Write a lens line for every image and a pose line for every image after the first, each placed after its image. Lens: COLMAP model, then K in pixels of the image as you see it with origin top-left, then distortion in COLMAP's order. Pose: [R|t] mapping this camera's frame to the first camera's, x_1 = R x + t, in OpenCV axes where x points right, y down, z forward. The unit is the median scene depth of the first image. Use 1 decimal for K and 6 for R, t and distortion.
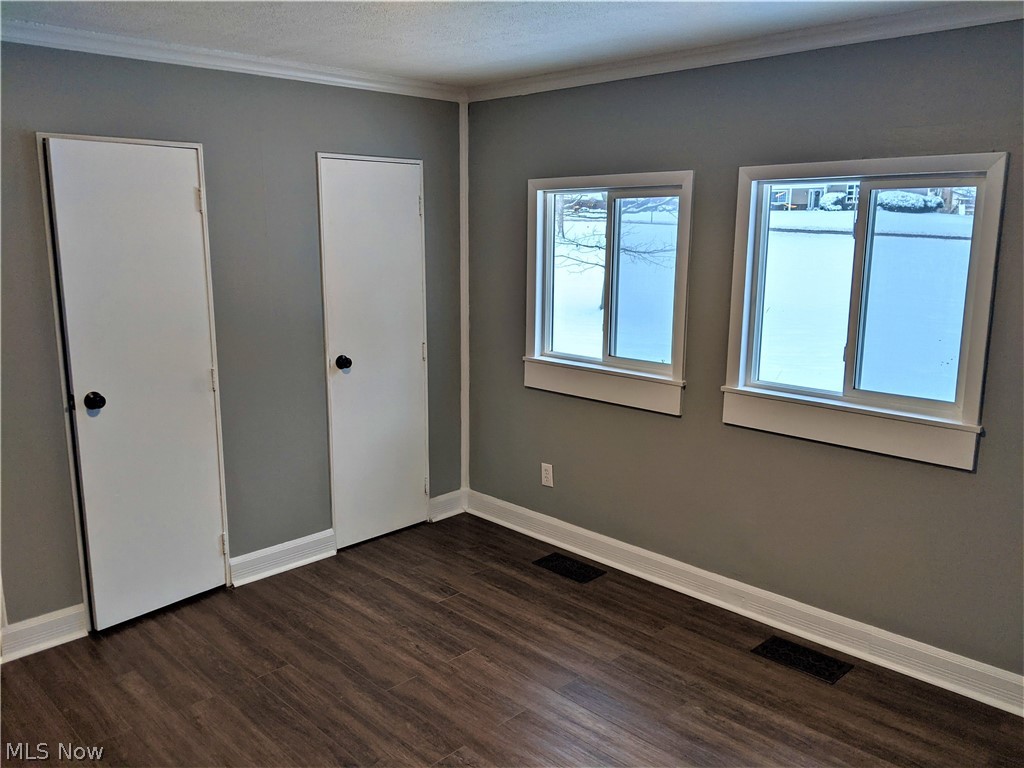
lens RADIAL K [[803.2, 0, 512.0], [0, 803.2, 384.0], [0, 0, 1]] dist [0.013958, 0.001312]
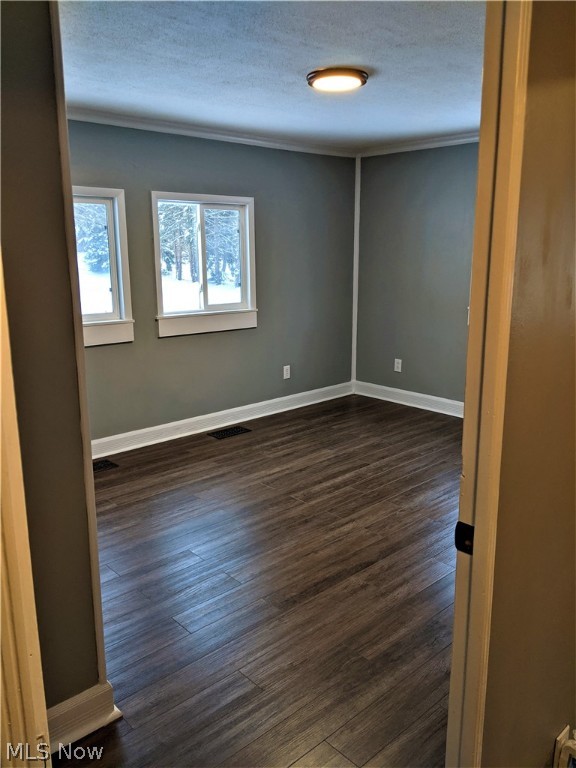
lens RADIAL K [[602.4, 0, 288.0], [0, 602.4, 384.0], [0, 0, 1]] dist [0.013958, 0.001312]
pose [[0.039684, -0.224540, 0.973657, -1.124107], [0.191457, 0.958078, 0.213144, -0.088121], [-0.980698, 0.177955, 0.081010, 0.681501]]
